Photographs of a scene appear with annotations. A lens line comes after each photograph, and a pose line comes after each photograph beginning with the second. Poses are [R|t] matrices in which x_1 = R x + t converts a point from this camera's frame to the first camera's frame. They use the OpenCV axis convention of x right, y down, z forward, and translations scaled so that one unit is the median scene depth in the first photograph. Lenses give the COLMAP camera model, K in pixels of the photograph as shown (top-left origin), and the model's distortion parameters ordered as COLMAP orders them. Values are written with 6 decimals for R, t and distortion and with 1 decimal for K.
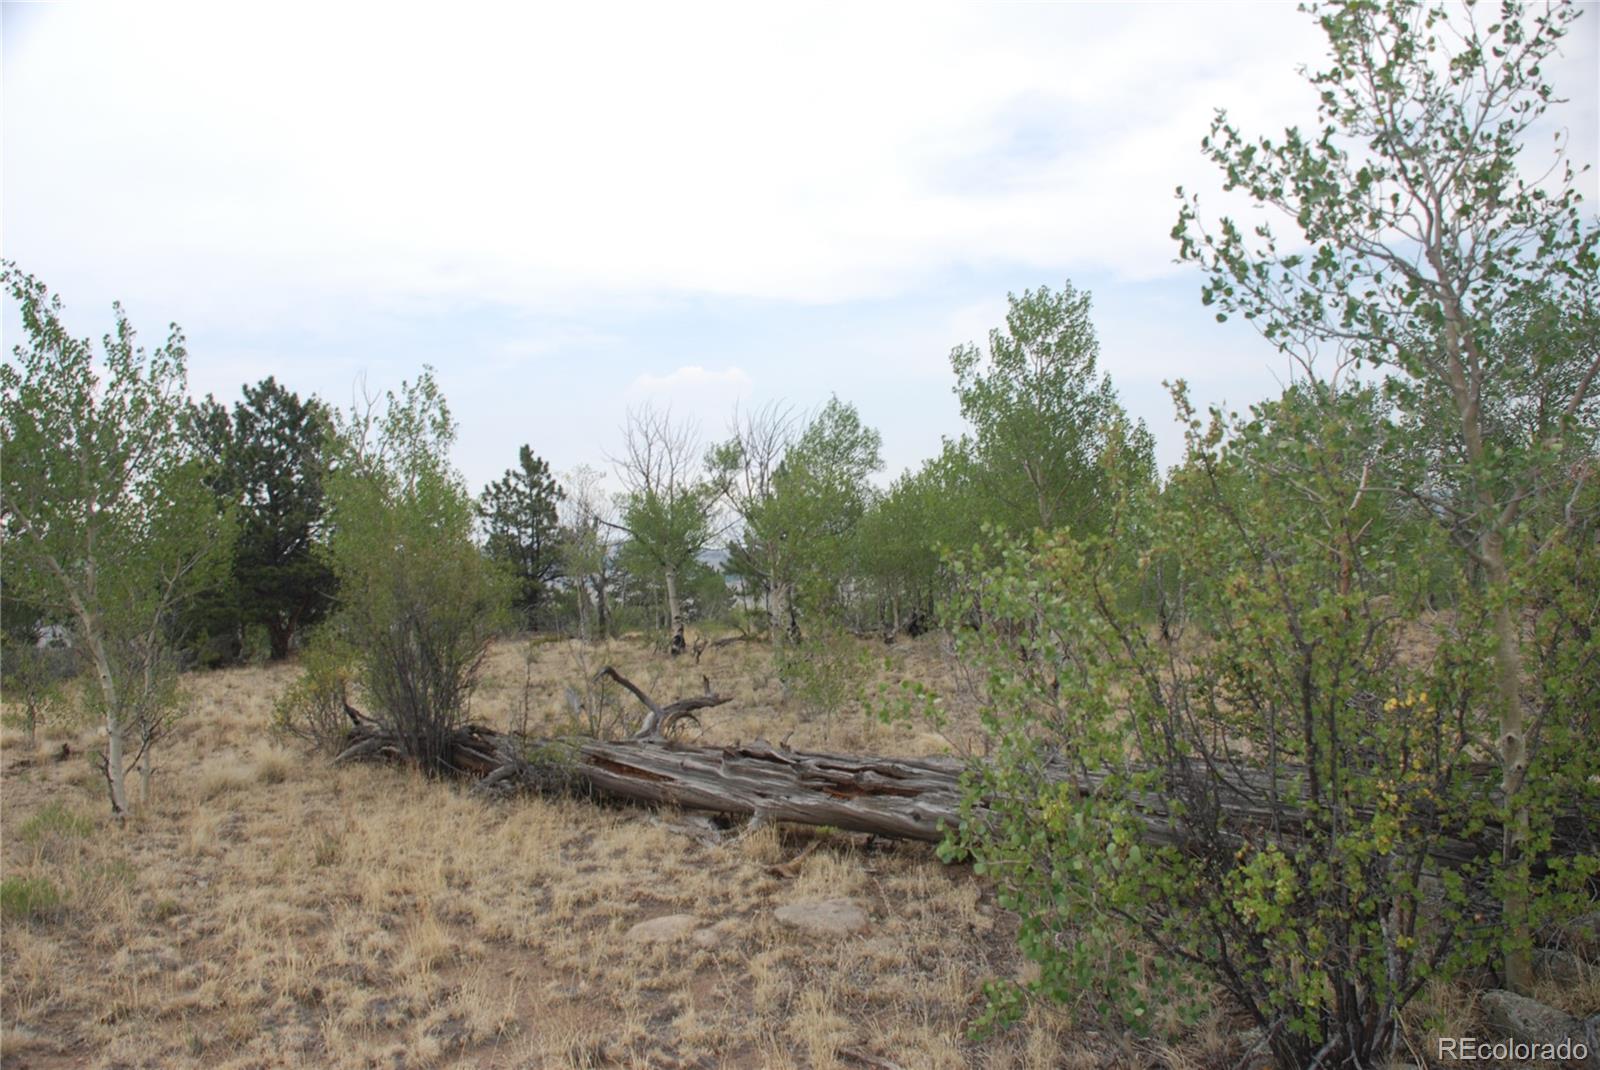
lens RADIAL K [[1271.6, 0, 800.9], [0, 1271.6, 574.6], [0, 0, 1]] dist [-0.150716, 0.123482]
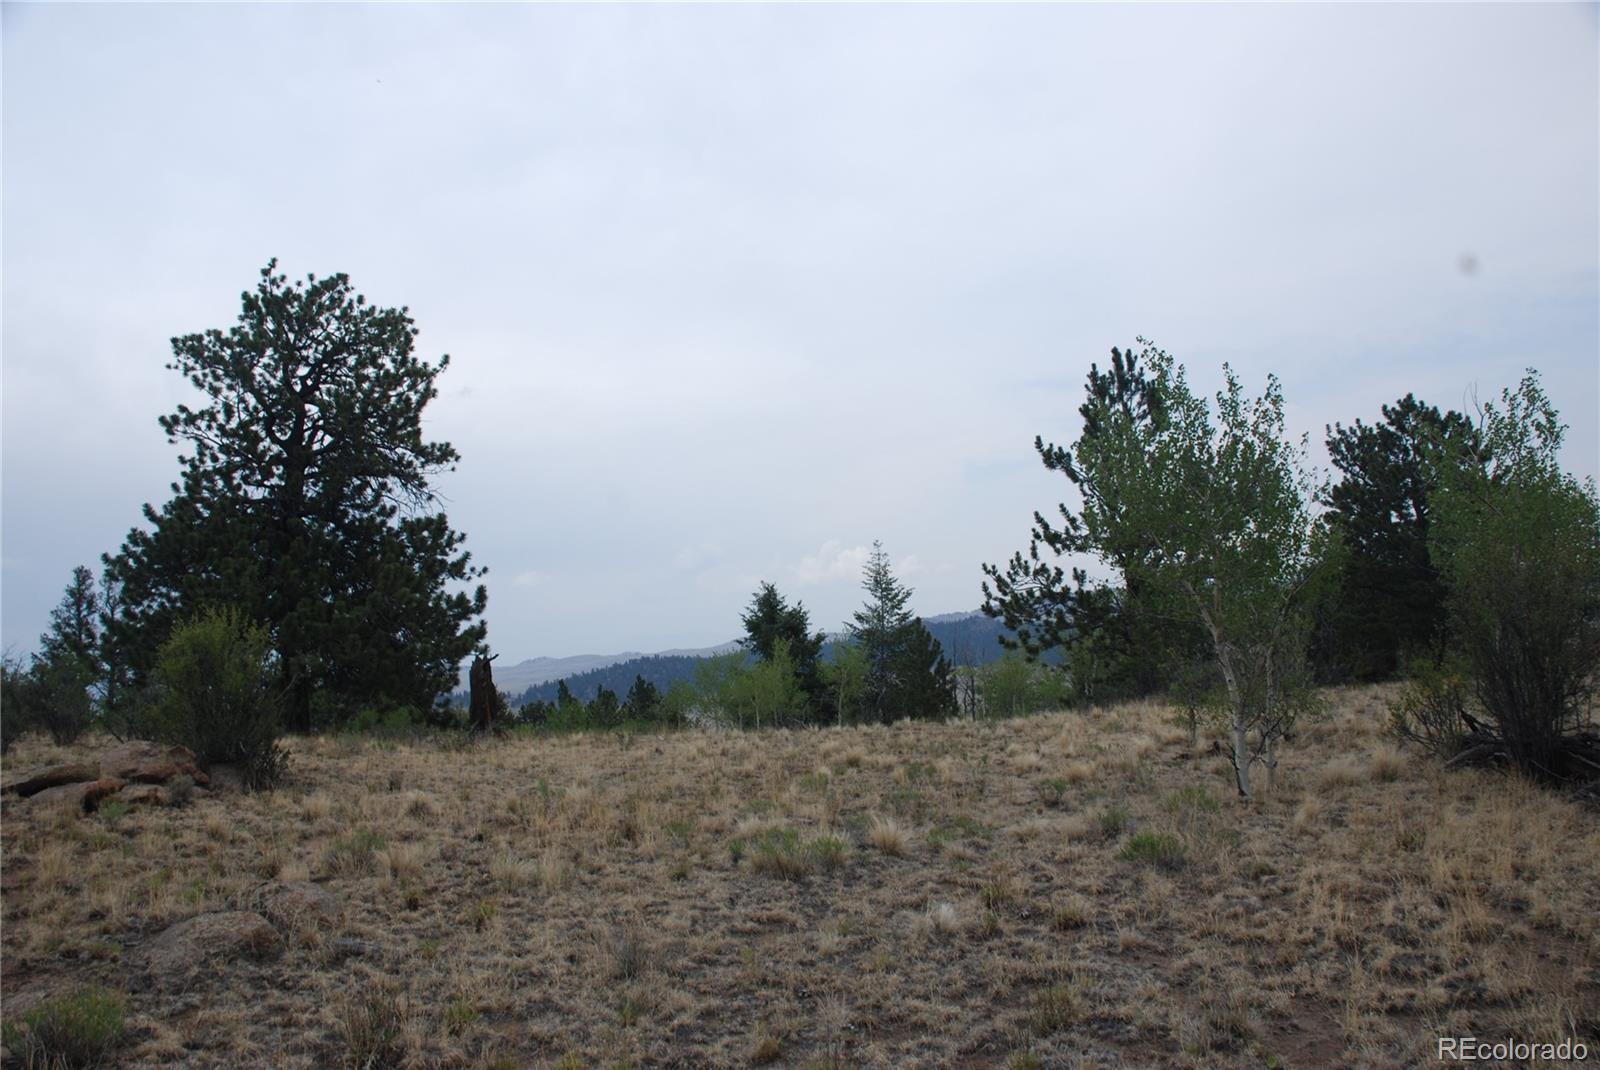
lens RADIAL K [[1271.6, 0, 790.1], [0, 1271.6, 550.2], [0, 0, 1]] dist [-0.150716, 0.123482]
pose [[0.623391, -0.065521, -0.779160, 0.106187], [0.038747, 0.997847, -0.052911, 0.004453], [0.780950, 0.002794, 0.624587, -0.078869]]
